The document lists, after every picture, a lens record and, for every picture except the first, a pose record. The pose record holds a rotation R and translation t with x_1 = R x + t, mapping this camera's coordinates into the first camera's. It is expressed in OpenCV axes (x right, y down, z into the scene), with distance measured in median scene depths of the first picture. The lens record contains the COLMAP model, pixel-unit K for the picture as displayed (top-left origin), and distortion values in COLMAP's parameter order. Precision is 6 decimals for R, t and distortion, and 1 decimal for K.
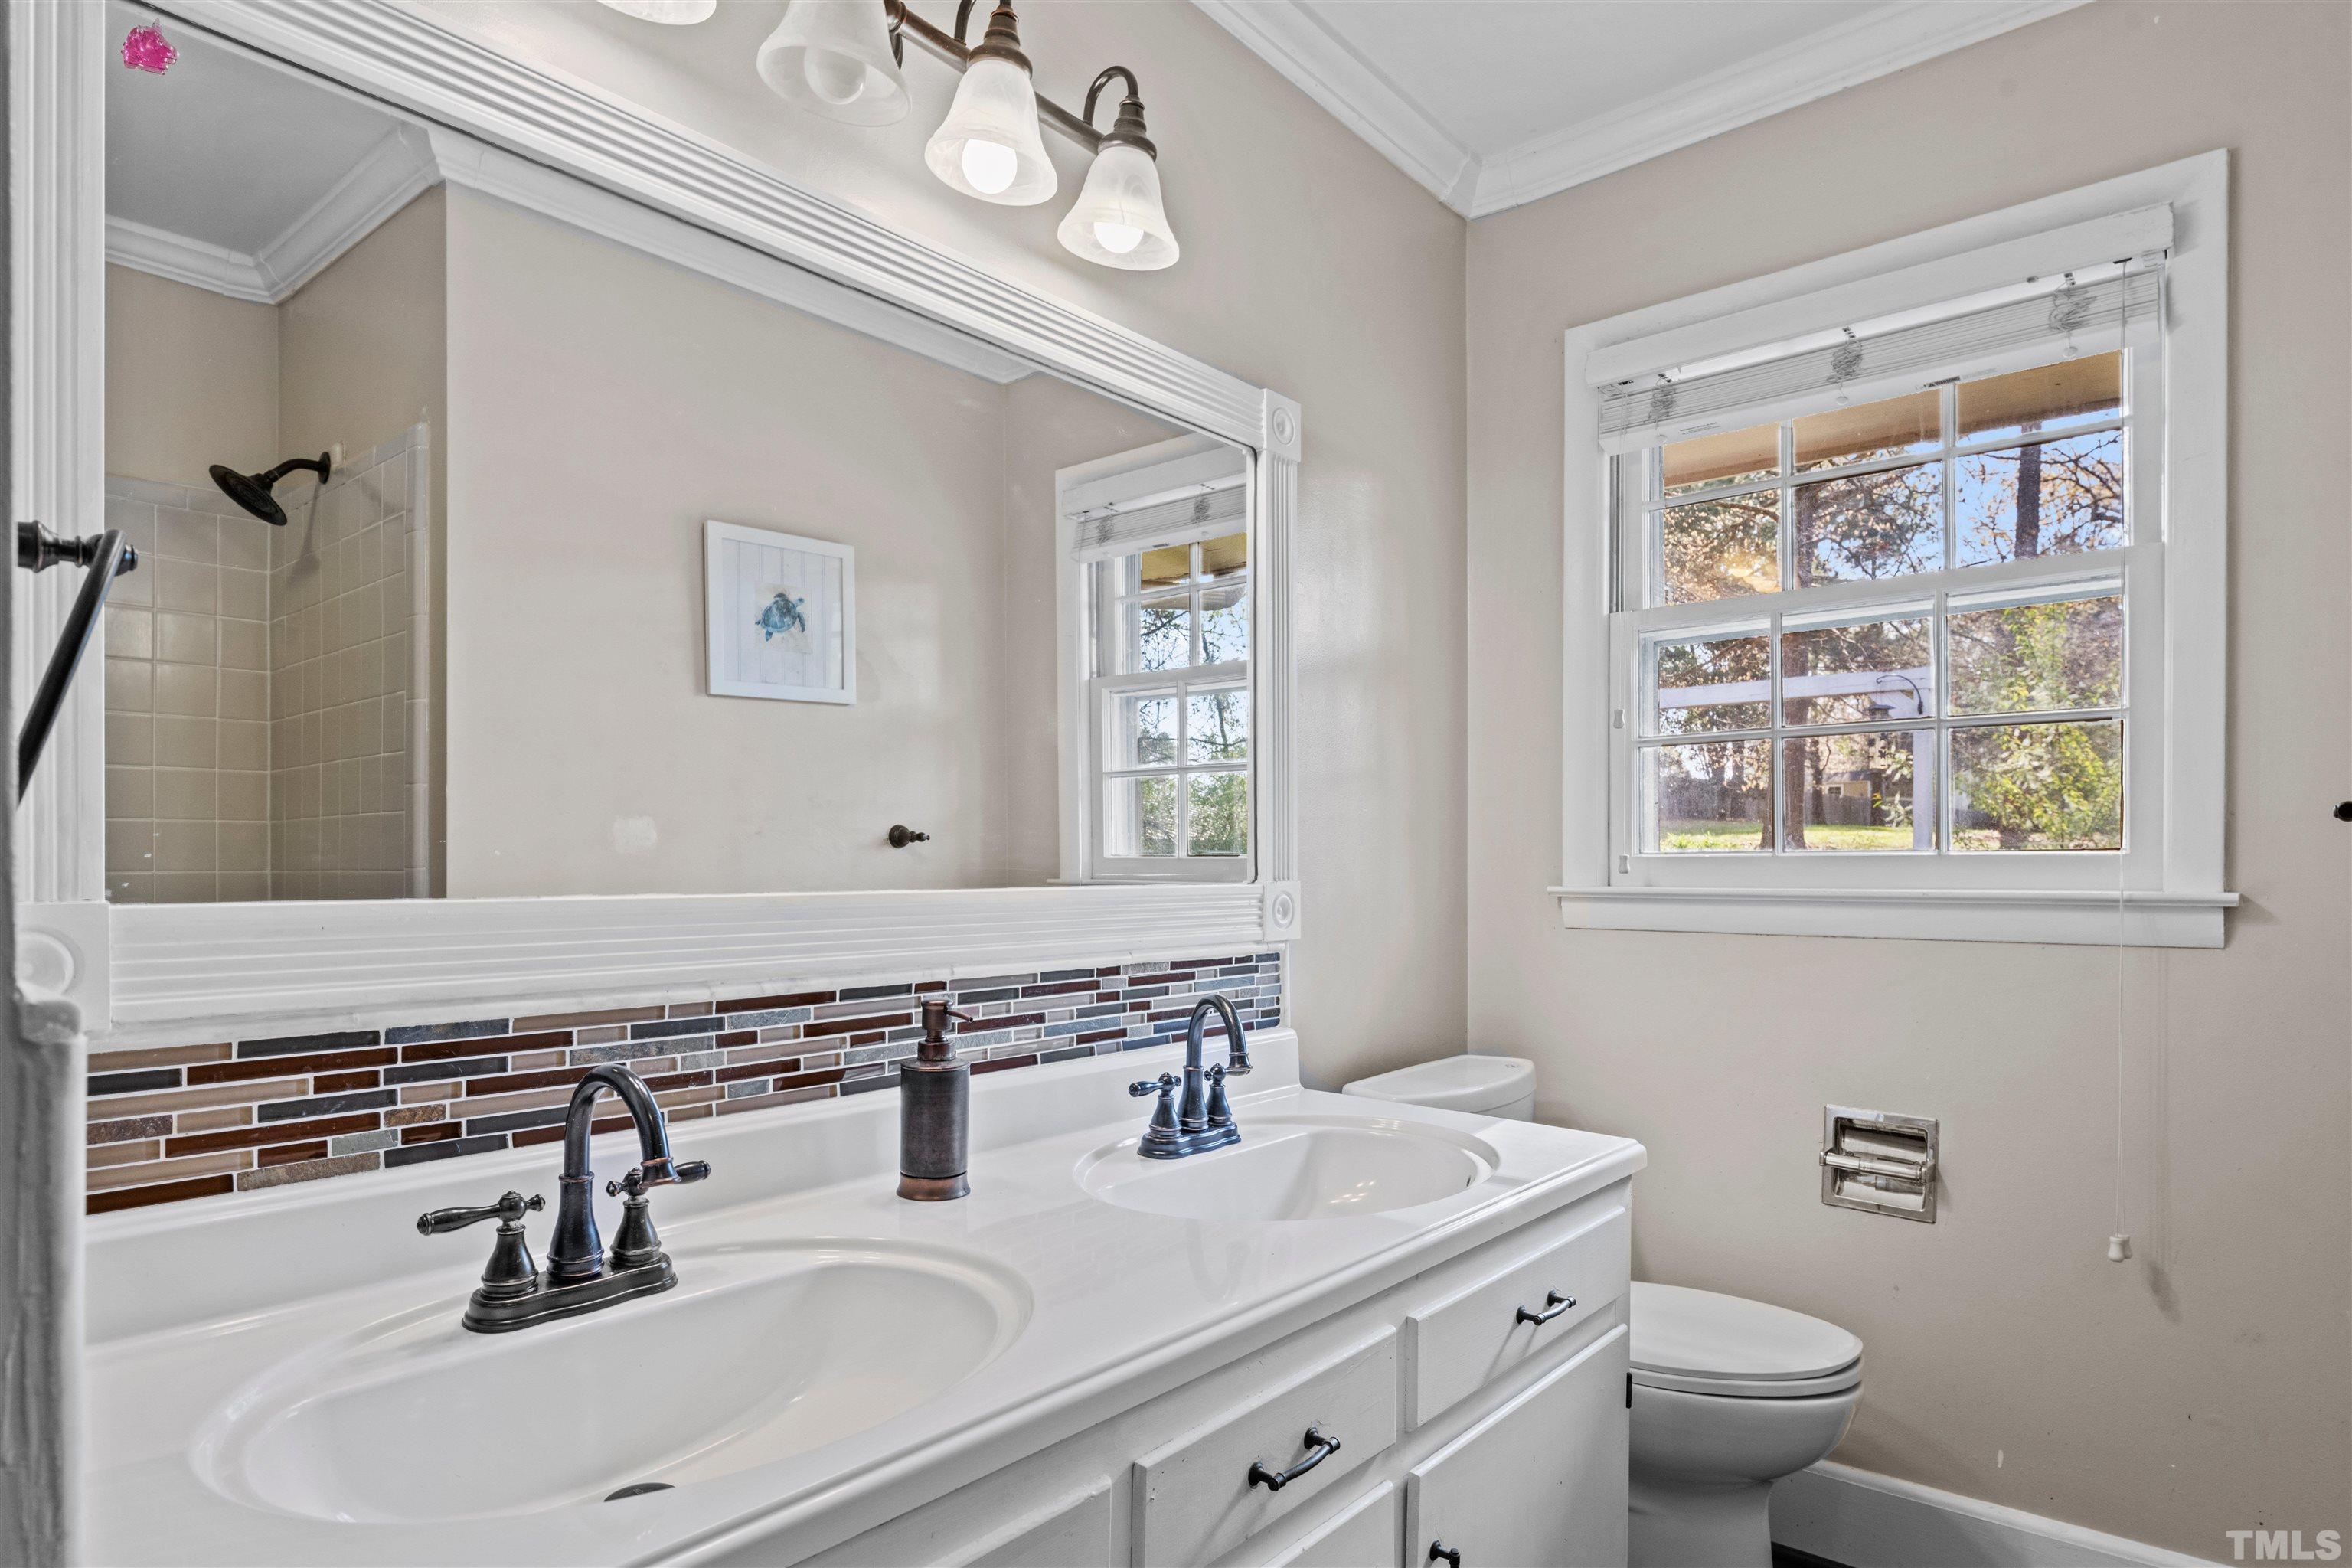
lens RADIAL K [[1306.3, 0, 1175.1], [0, 1306.3, 868.9], [0, 0, 1]] dist [0.000183, -0.009193]
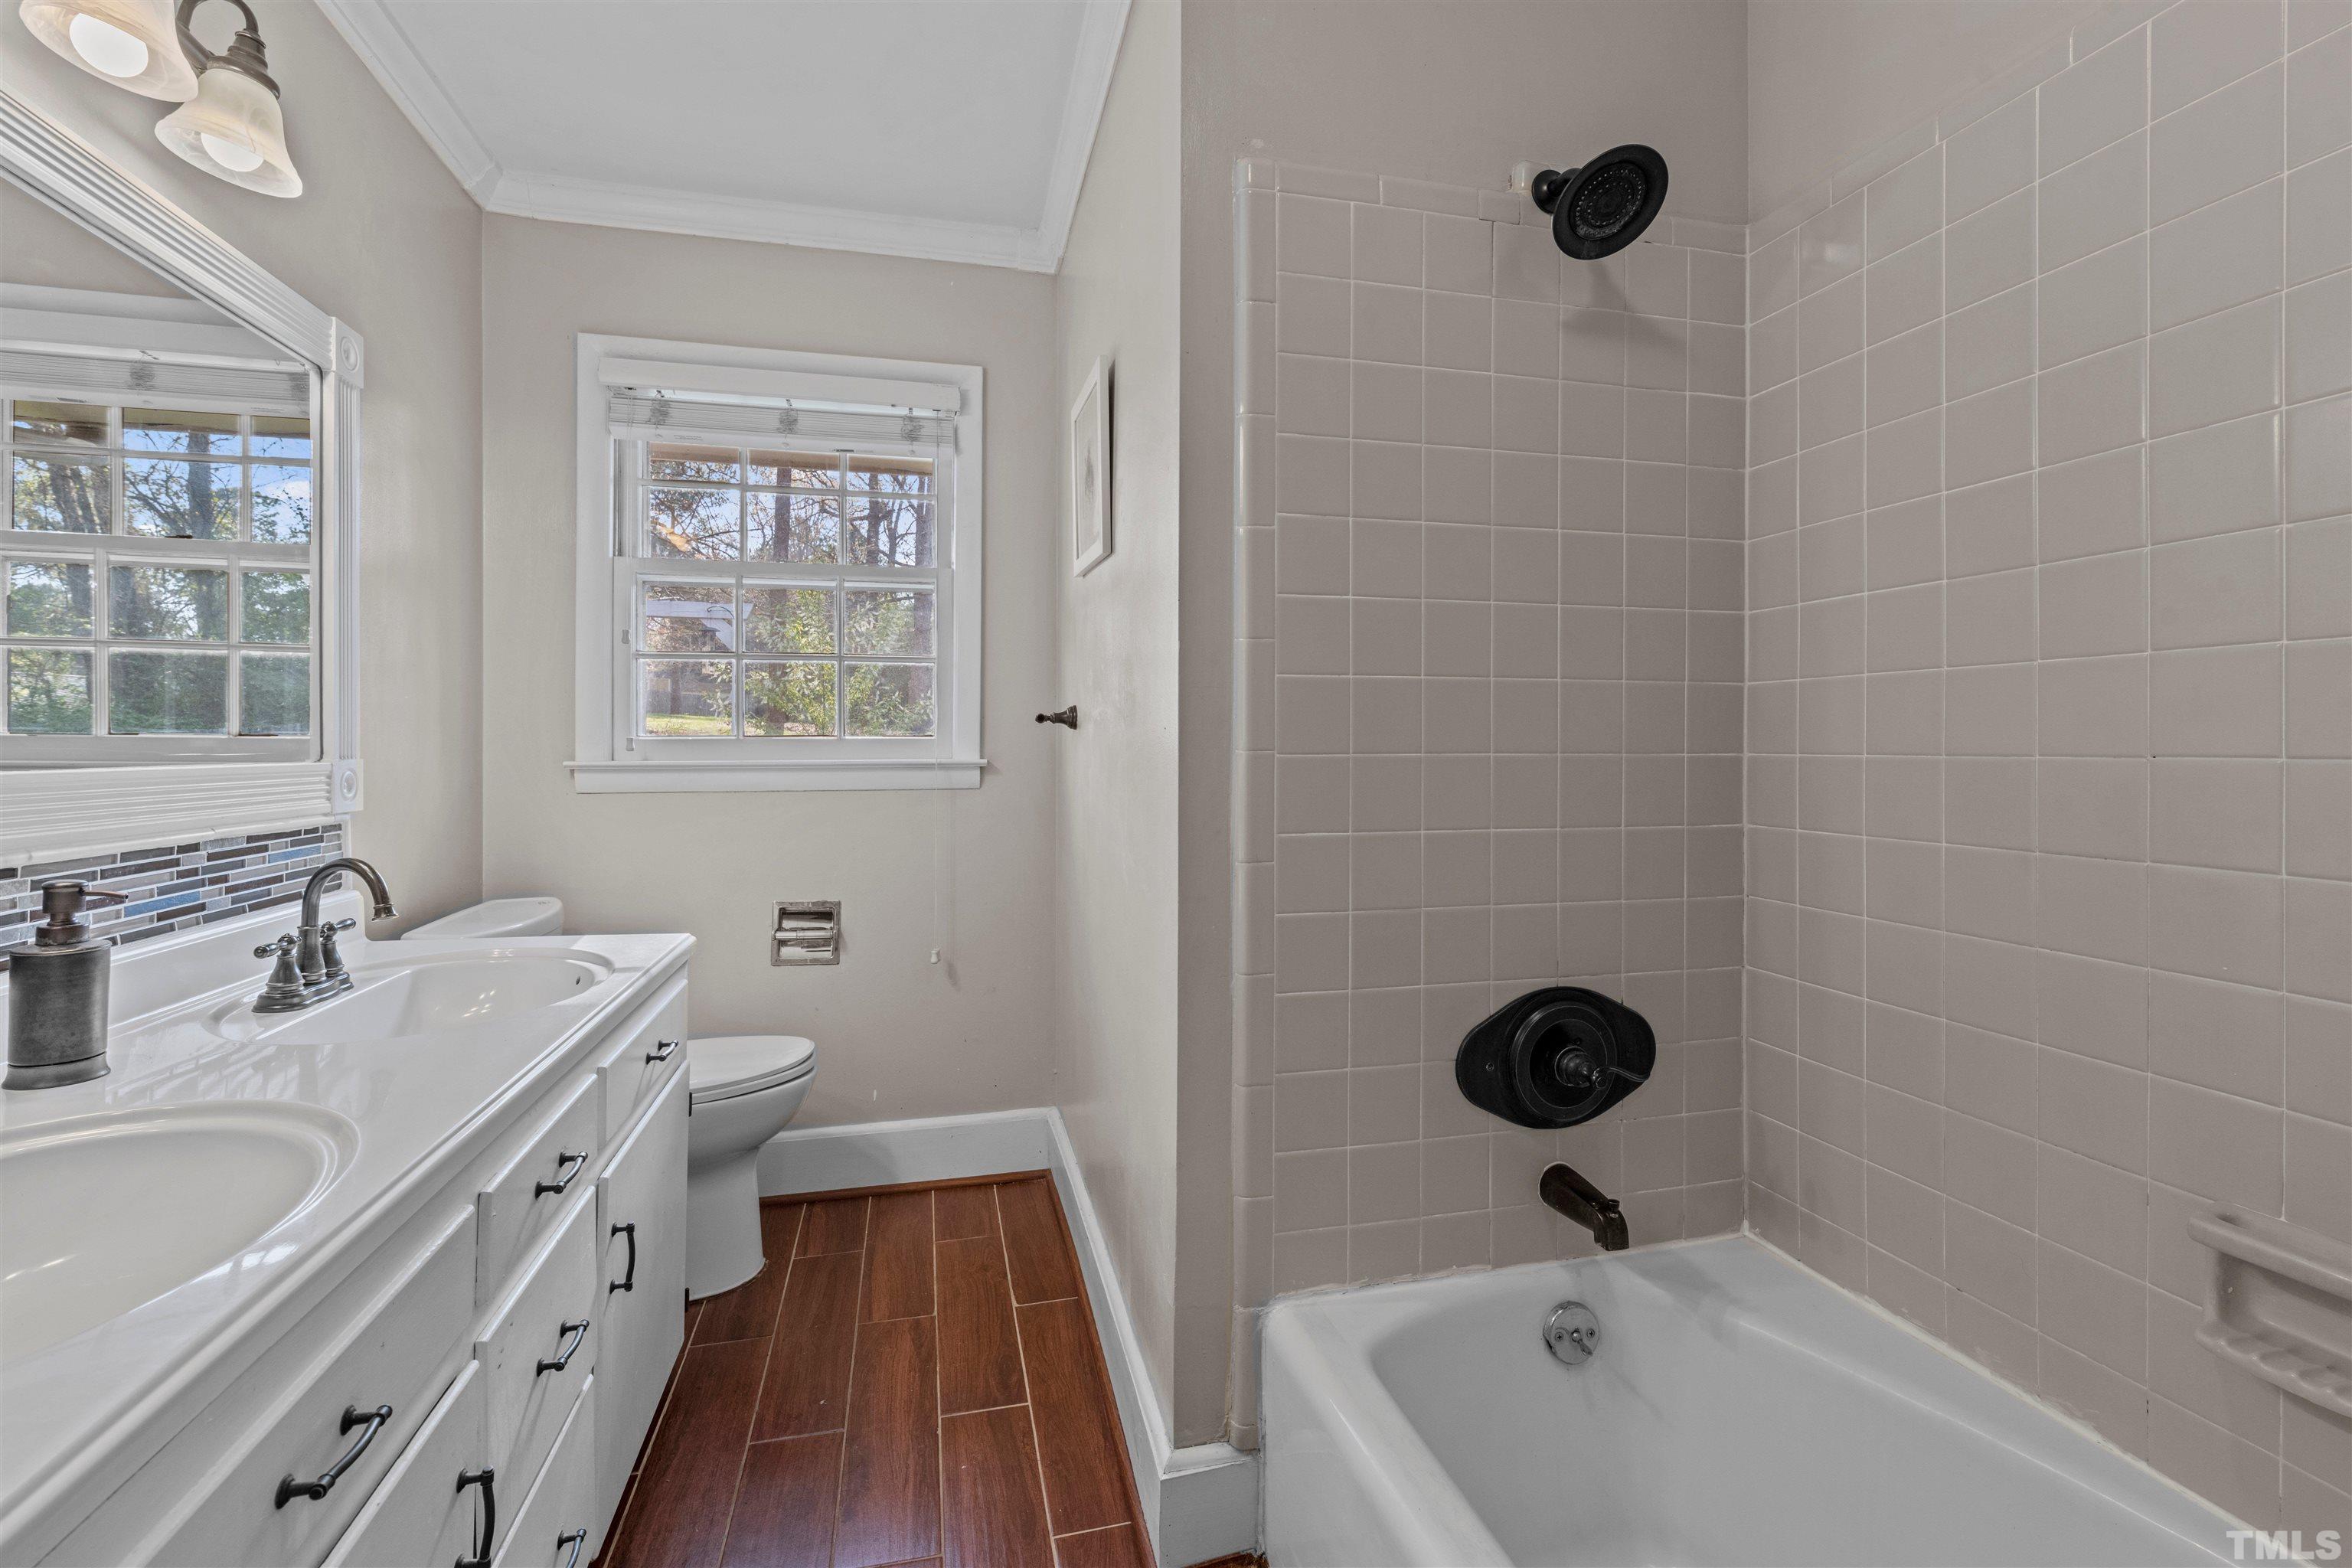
lens RADIAL K [[1012.6, 0, 1173.2], [0, 1012.6, 754.0], [0, 0, 1]] dist [0.000278, 0.000107]
pose [[0.581887, -0.008165, 0.813229, -0.230955], [0.002767, 0.999964, 0.008060, -0.000141], [-0.813265, -0.002440, 0.581888, -0.088935]]
